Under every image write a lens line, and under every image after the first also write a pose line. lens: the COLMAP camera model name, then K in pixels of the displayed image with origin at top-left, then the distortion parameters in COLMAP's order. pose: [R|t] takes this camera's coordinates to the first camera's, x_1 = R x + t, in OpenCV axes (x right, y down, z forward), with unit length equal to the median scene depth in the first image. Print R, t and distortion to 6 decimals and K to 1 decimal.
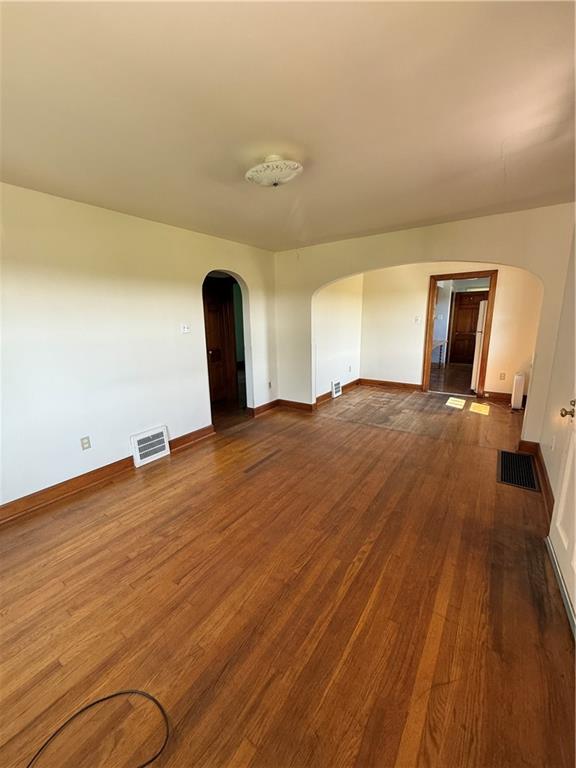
lens RADIAL K [[309.0, 0, 288.3], [0, 309.0, 383.2], [0, 0, 1]] dist [-0.003285, -0.000158]
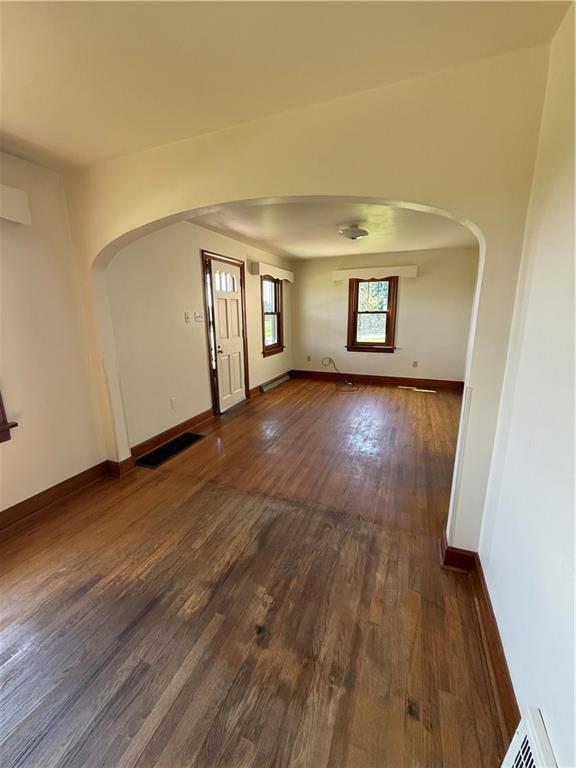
lens RADIAL K [[309.0, 0, 287.8], [0, 309.0, 383.2], [0, 0, 1]] dist [-0.003285, -0.000158]
pose [[-0.975774, 0.081030, -0.203221, 0.440565], [-0.014069, 0.903721, 0.427891, -0.345072], [0.218327, 0.420384, -0.880687, 1.609329]]
